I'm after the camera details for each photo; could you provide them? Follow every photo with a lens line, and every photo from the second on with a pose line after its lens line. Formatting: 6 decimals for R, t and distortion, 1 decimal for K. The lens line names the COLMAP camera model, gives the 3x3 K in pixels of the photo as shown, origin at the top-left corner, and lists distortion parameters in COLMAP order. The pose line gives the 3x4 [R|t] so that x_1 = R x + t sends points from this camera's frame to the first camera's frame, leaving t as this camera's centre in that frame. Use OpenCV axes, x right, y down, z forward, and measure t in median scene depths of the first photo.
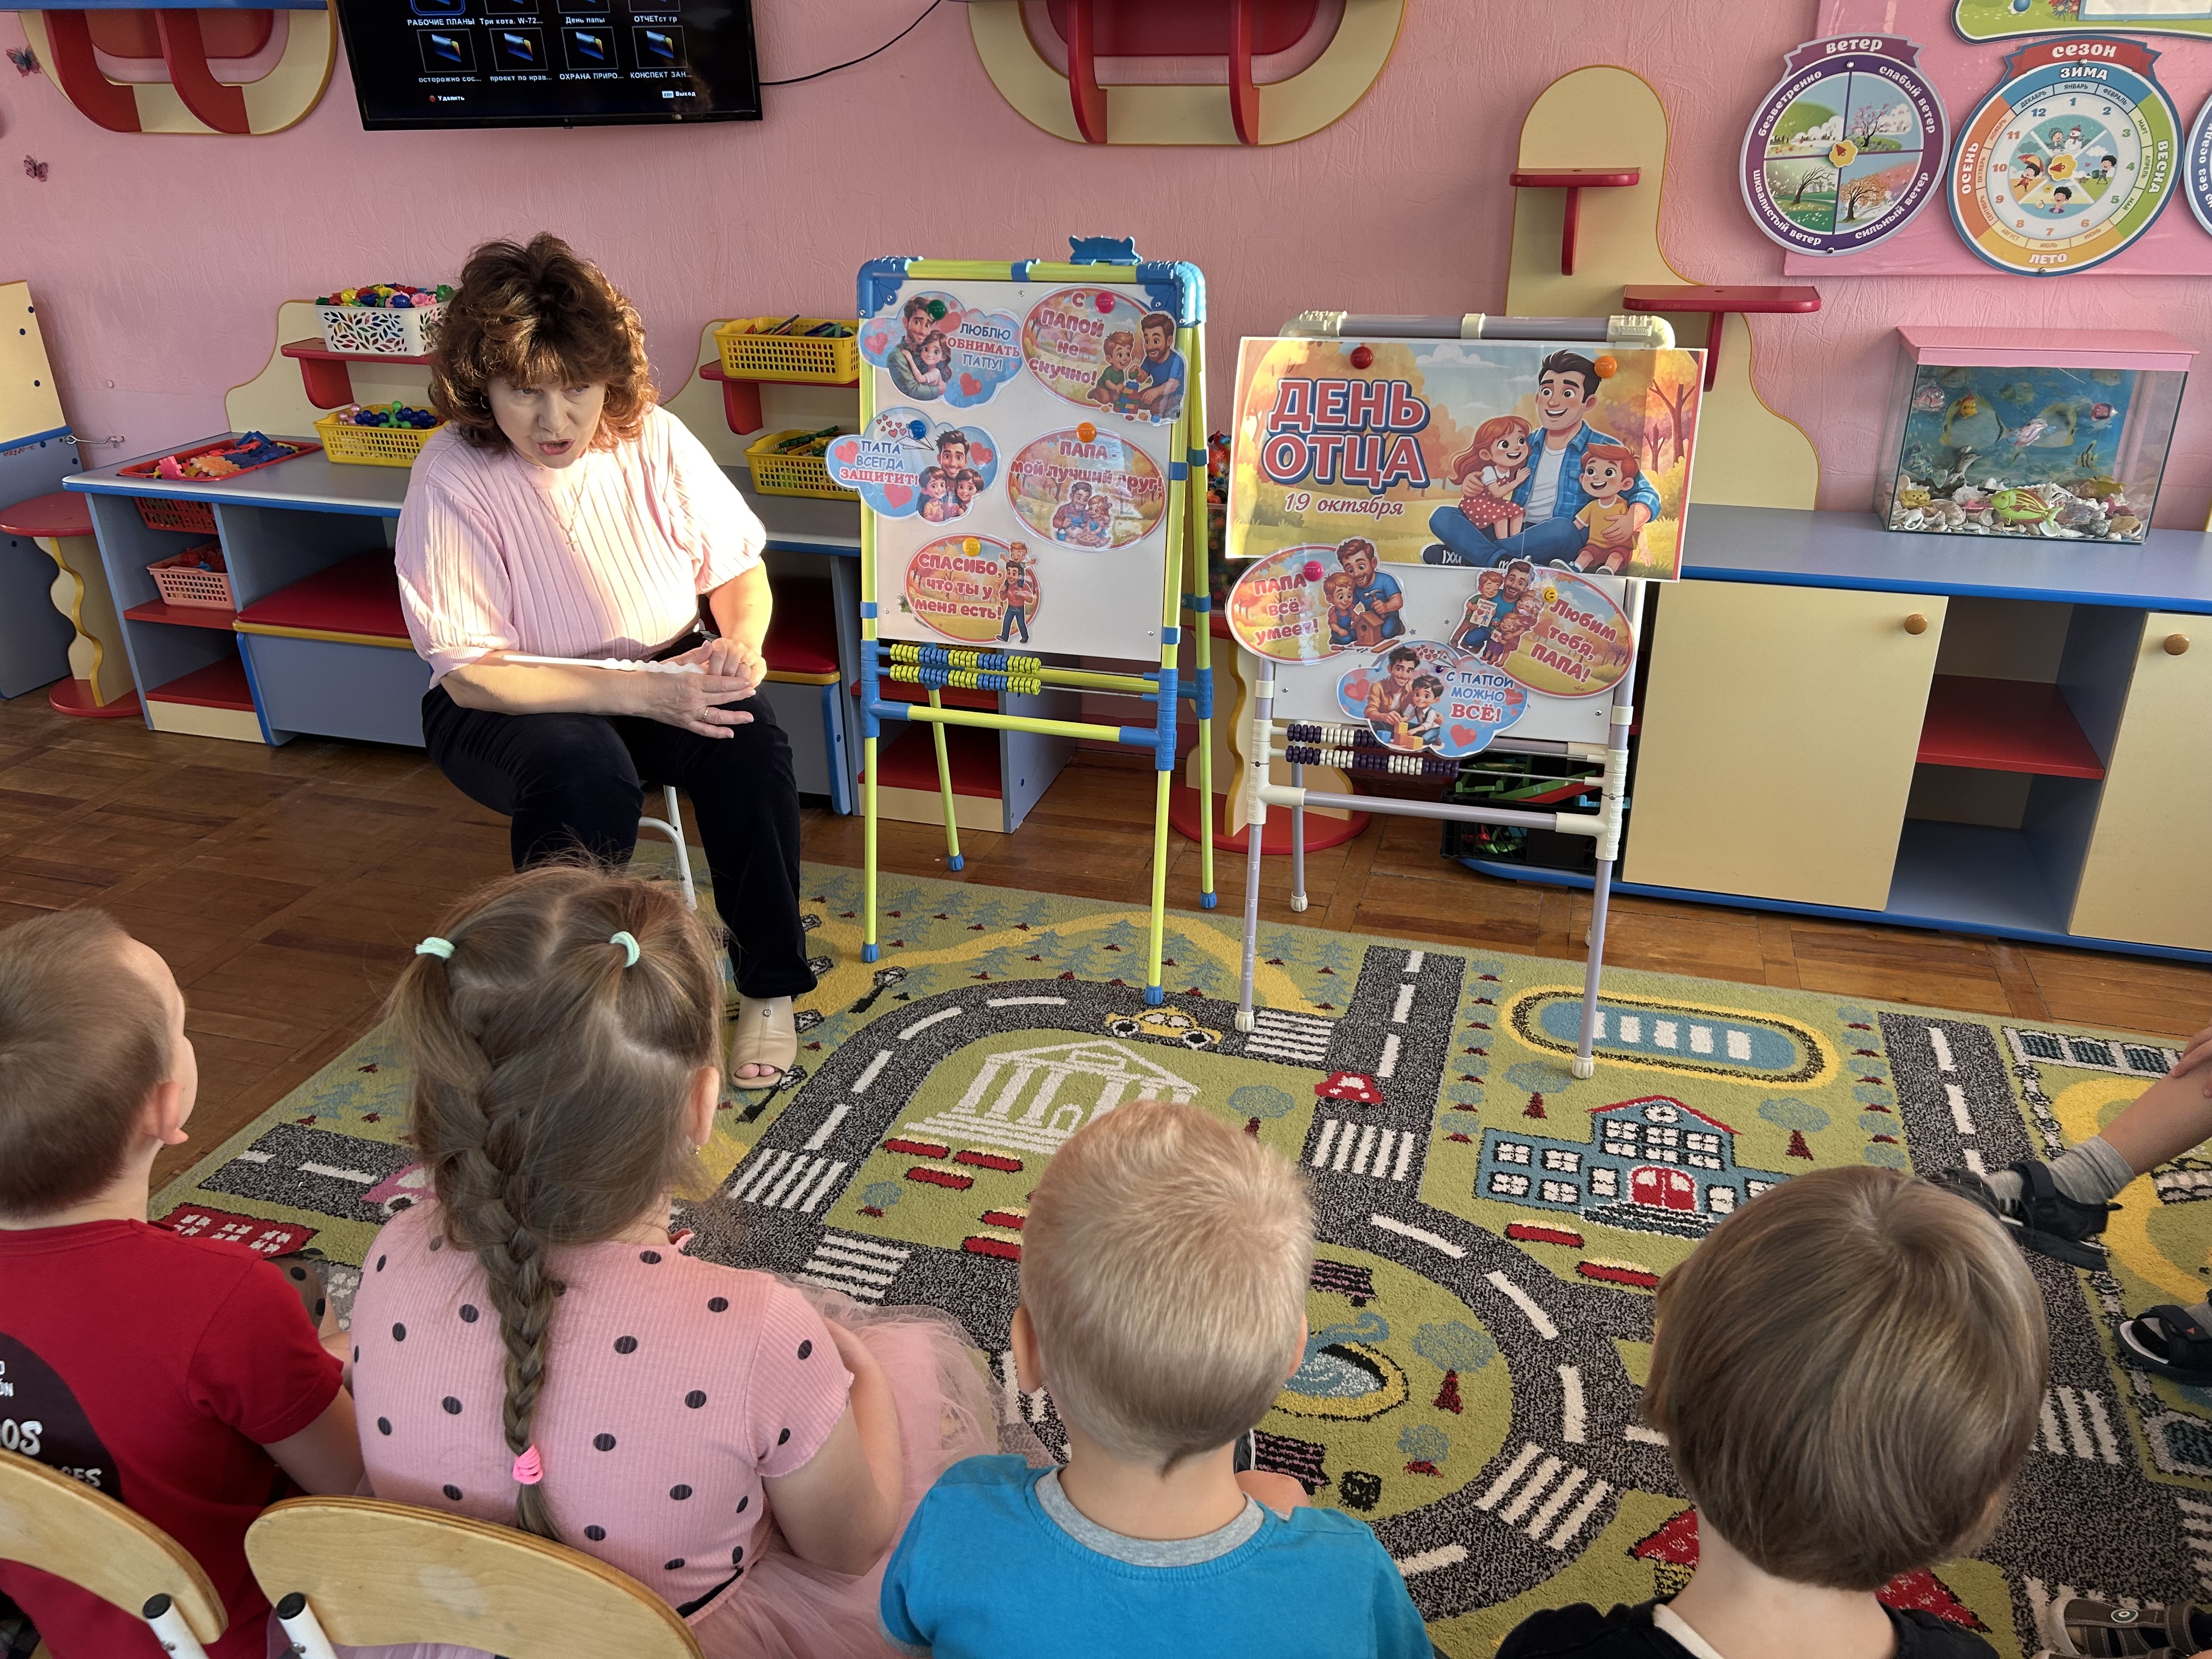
lens RADIAL K [[1662.3, 0, 1109.9], [0, 1662.3, 811.7], [0, 0, 1]] dist [0.083237, -0.092784]
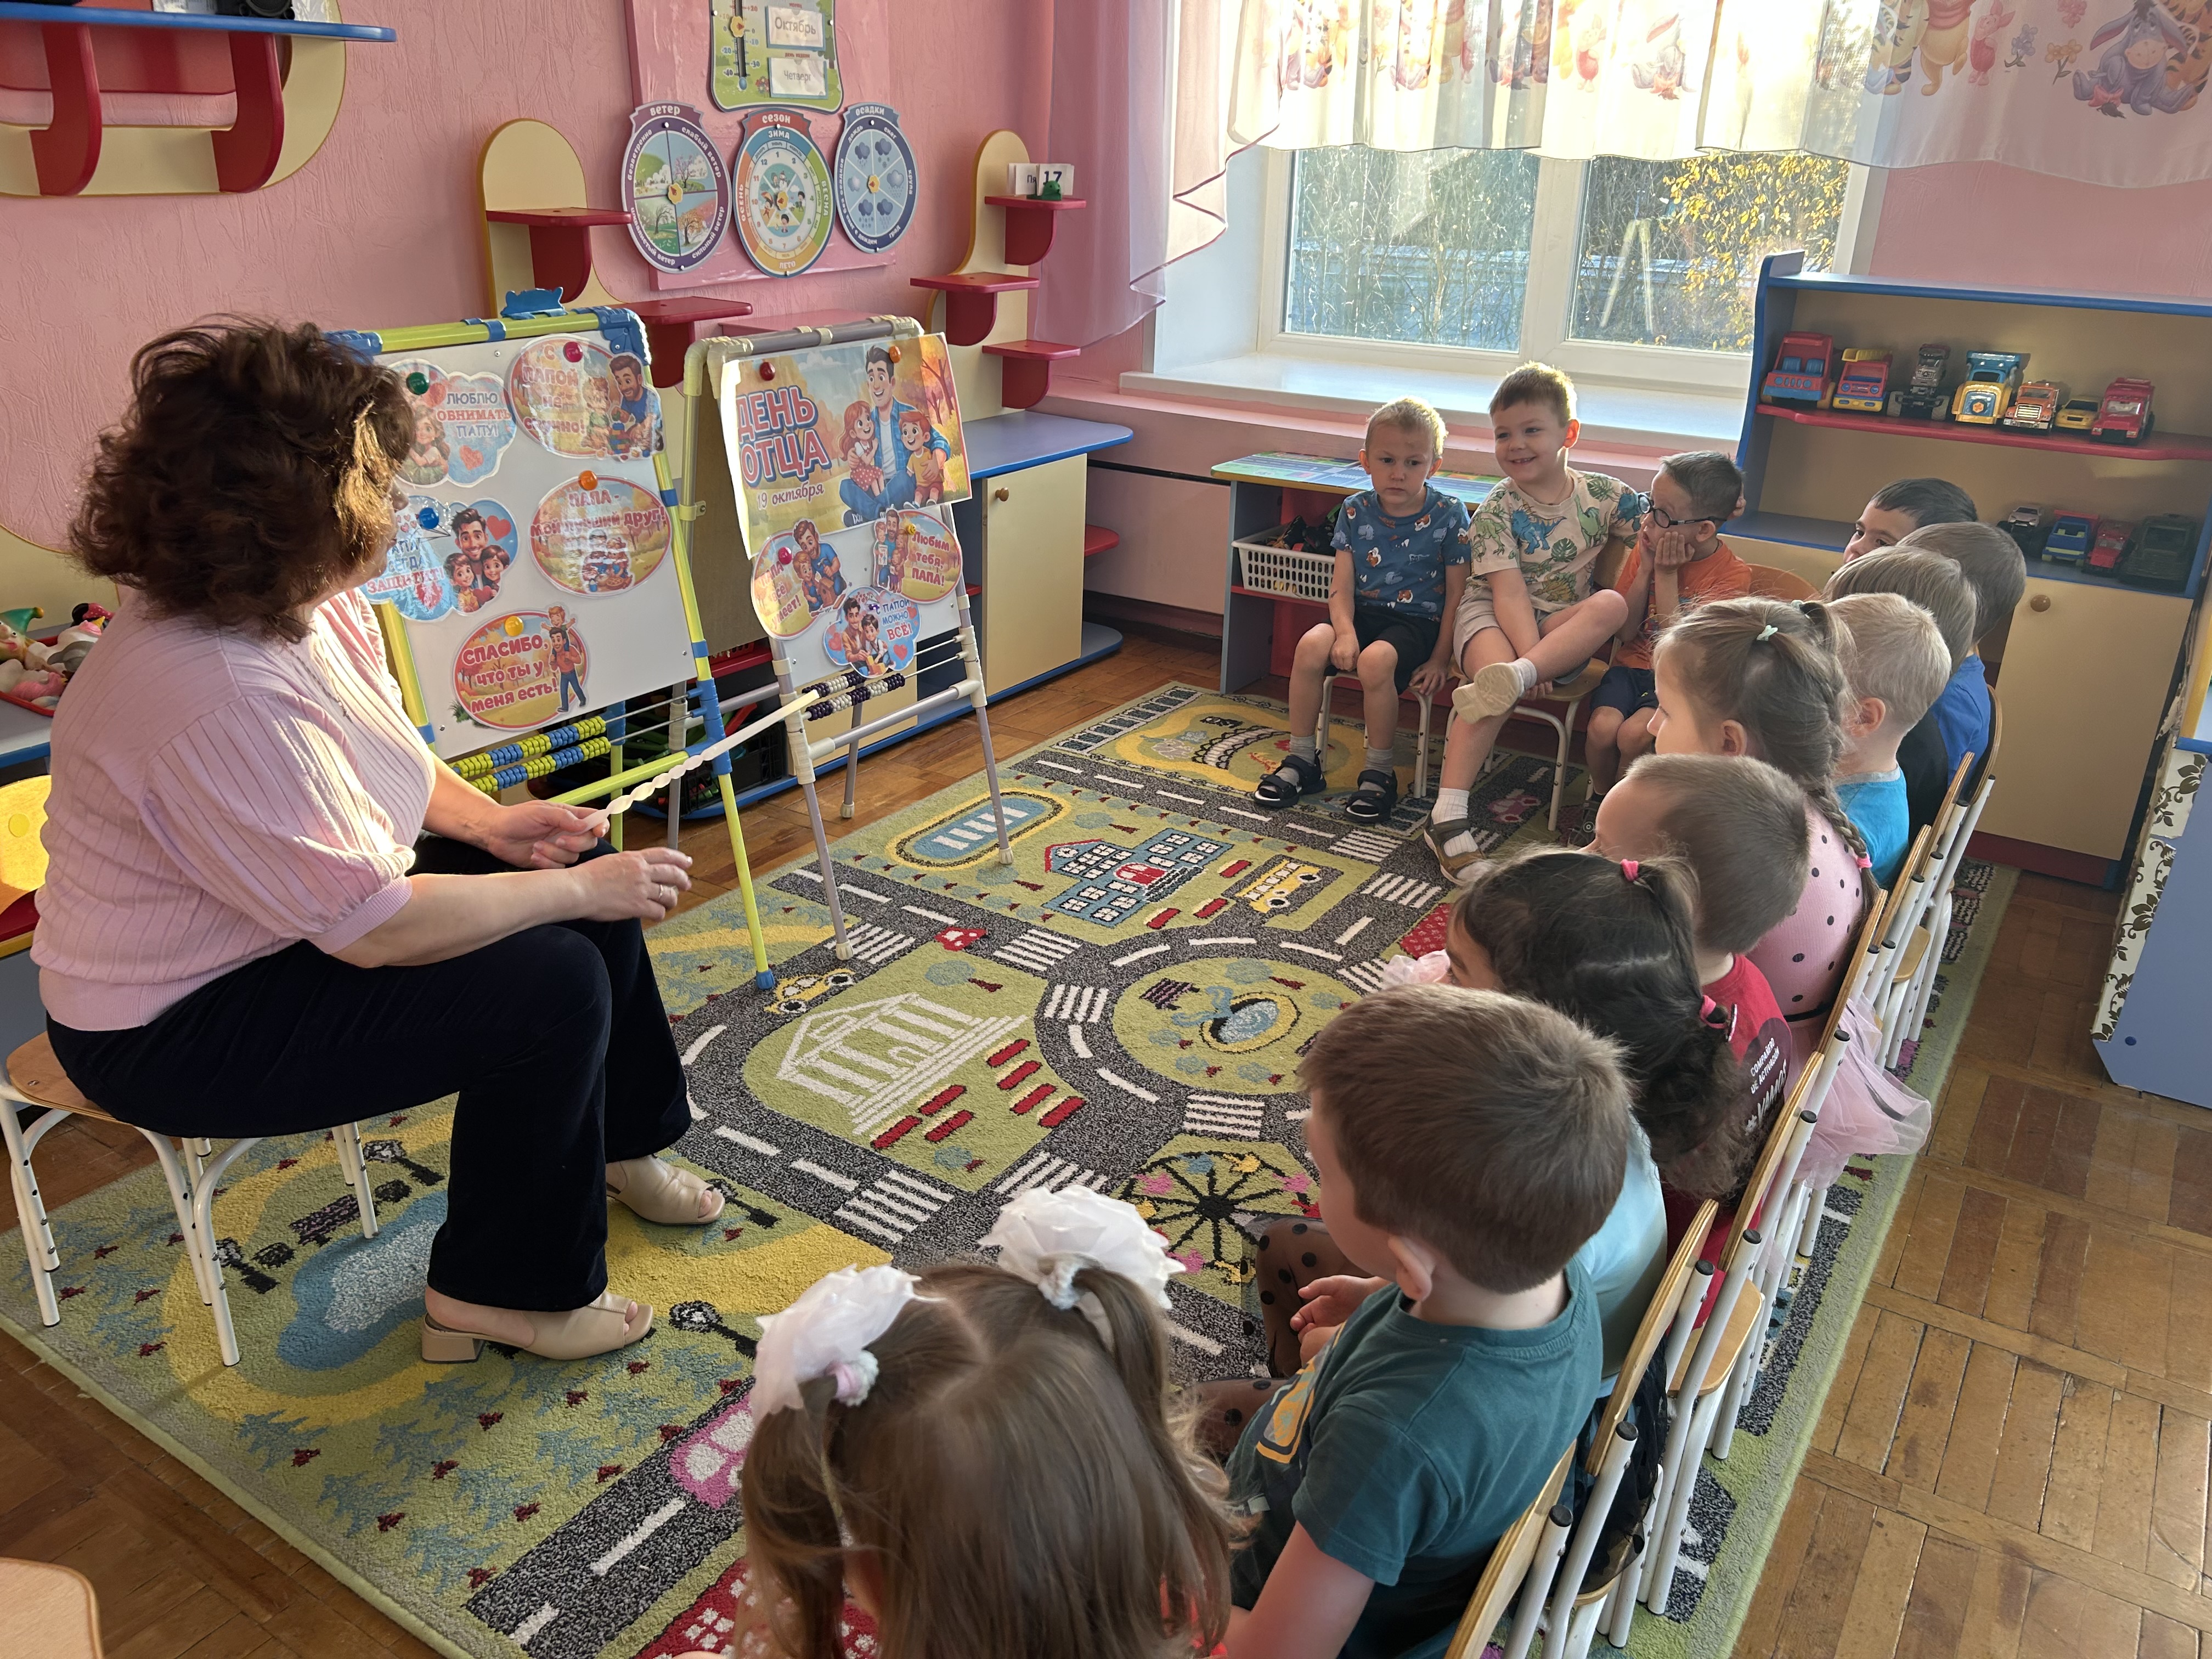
lens RADIAL K [[1686.8, 0, 1106.6], [0, 1686.8, 835.6], [0, 0, 1]] dist [0.003767, -0.009958]
pose [[0.281709, -0.360250, 0.889303, -0.897428], [0.354397, 0.900368, 0.252468, -0.179999], [-0.891651, 0.244044, 0.381314, 0.387390]]
